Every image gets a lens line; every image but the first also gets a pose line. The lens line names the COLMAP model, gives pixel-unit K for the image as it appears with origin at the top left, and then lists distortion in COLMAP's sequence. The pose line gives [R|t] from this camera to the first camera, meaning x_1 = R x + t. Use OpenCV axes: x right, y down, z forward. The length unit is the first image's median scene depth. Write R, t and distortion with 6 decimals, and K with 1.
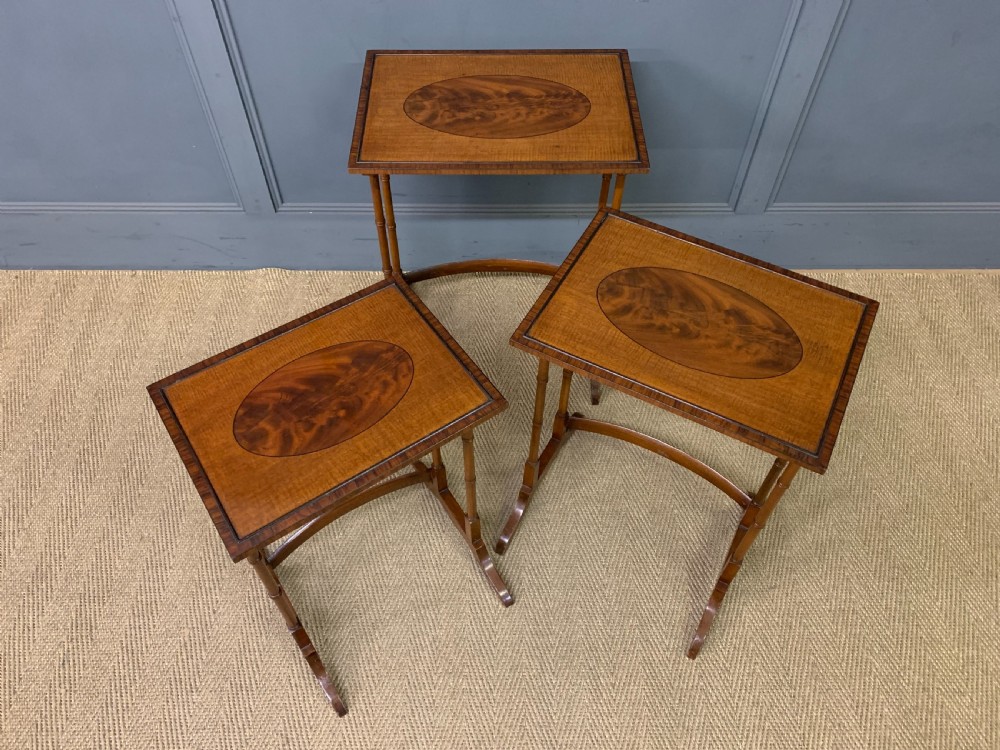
lens RADIAL K [[771.0, 0, 496.0], [0, 771.0, 381.7], [0, 0, 1]] dist [0.015773, -0.003172]
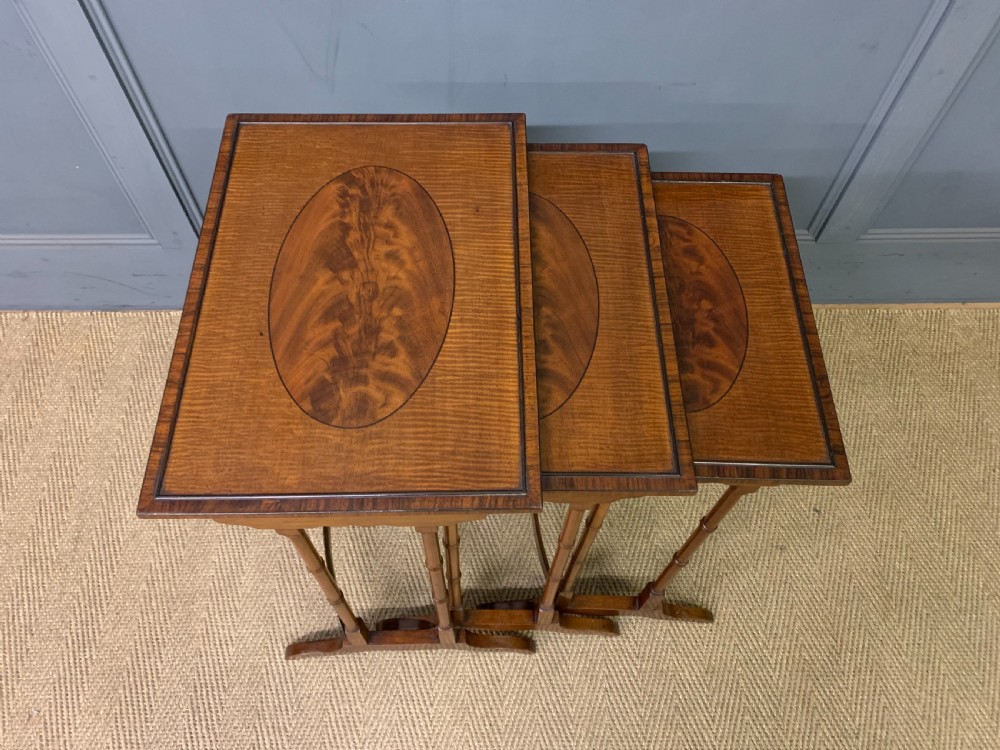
lens RADIAL K [[771.0, 0, 489.6], [0, 771.0, 381.1], [0, 0, 1]] dist [0.015773, -0.003172]
pose [[0.999980, -0.006035, 0.002117, -0.011806], [0.005757, 0.993558, 0.113177, -0.208162], [-0.002786, -0.113163, 0.993573, 0.293213]]
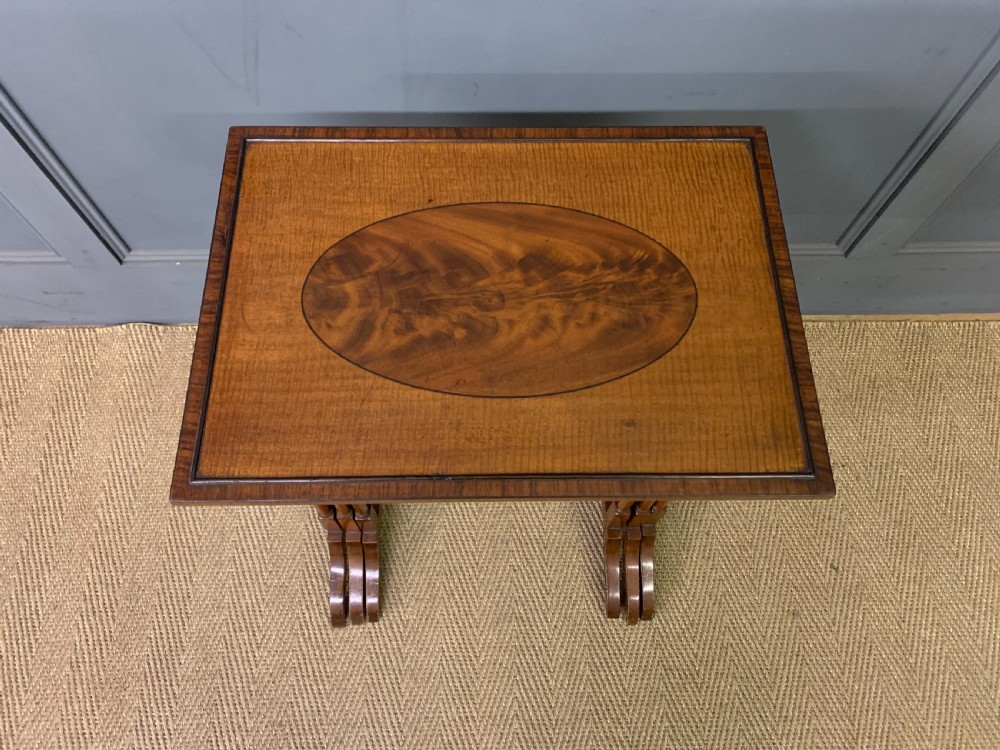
lens RADIAL K [[771.0, 0, 502.8], [0, 771.0, 370.8], [0, 0, 1]] dist [0.015773, -0.003172]
pose [[0.999693, -0.011308, 0.022029, 0.011491], [0.006257, 0.976120, 0.217144, -0.324877], [-0.023958, -0.216939, 0.975891, 0.437365]]
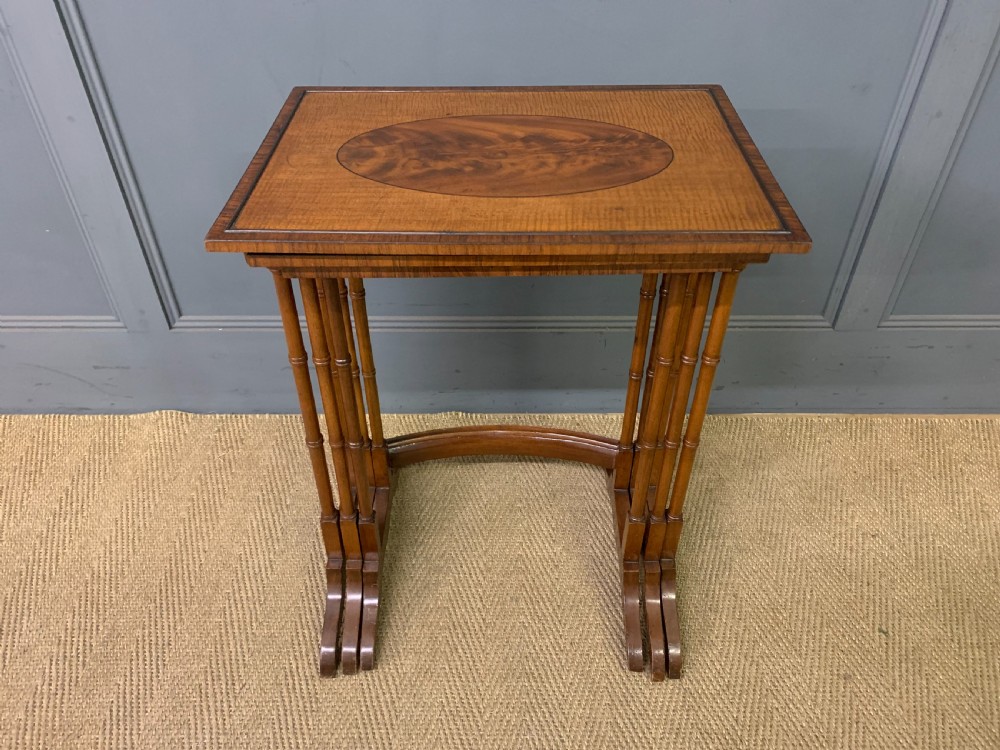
lens RADIAL K [[771.0, 0, 489.9], [0, 771.0, 370.1], [0, 0, 1]] dist [0.015773, -0.003172]
pose [[0.999819, -0.000528, -0.019043, 0.019792], [-0.003961, 0.971996, -0.234965, -0.025093], [0.018634, 0.234998, 0.971817, 0.407315]]
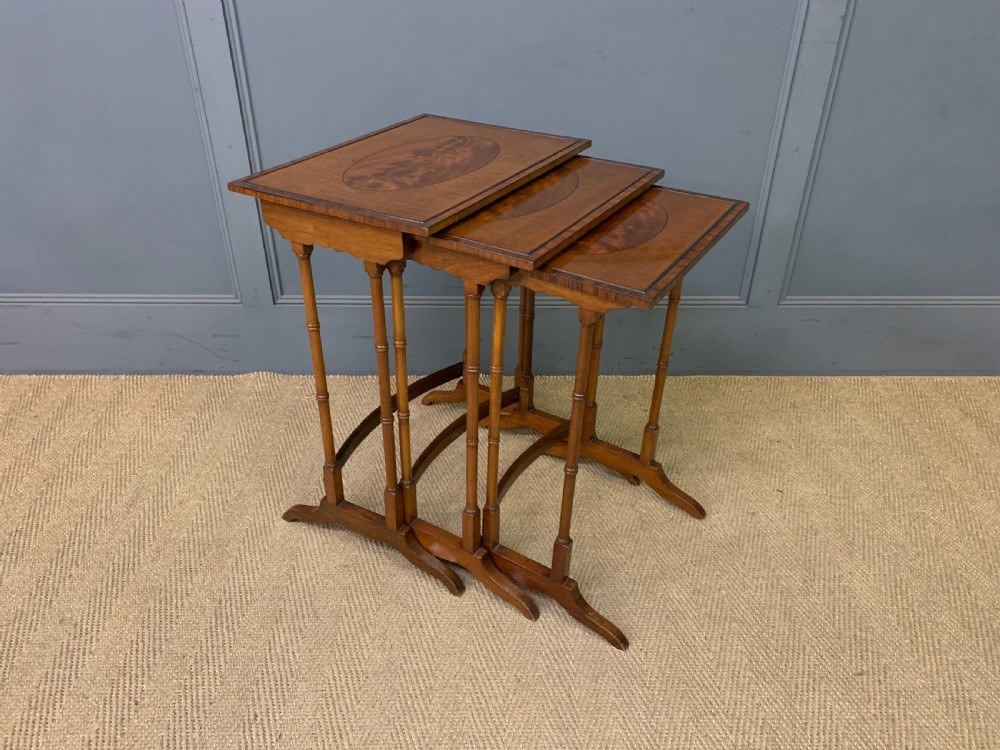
lens RADIAL K [[771.0, 0, 499.2], [0, 771.0, 383.0], [0, 0, 1]] dist [0.015773, -0.003172]
pose [[0.999989, 0.000458, 0.004734, -0.009345], [0.001300, 0.931150, -0.364635, 0.271865], [-0.004575, 0.364637, 0.931139, 0.163244]]
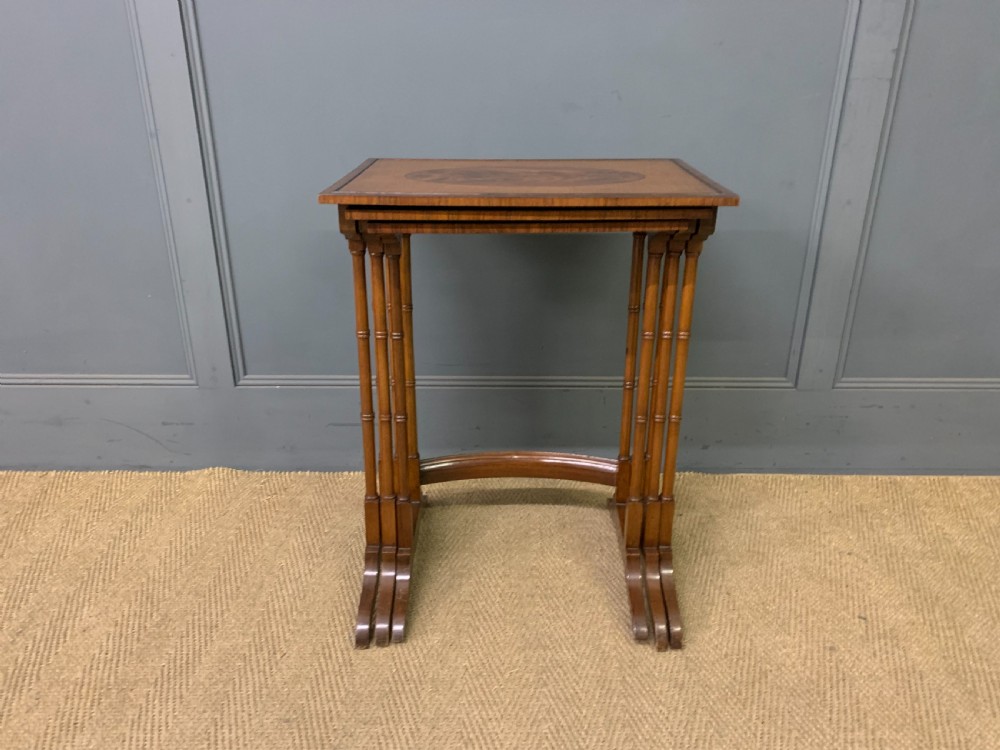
lens RADIAL K [[771.0, 0, 501.2], [0, 771.0, 370.8], [0, 0, 1]] dist [0.015773, -0.003172]
pose [[0.999967, 0.002392, -0.007731, 0.004309], [-0.006060, 0.854564, -0.519311, 0.230236], [0.005365, 0.519341, 0.854551, 0.354599]]
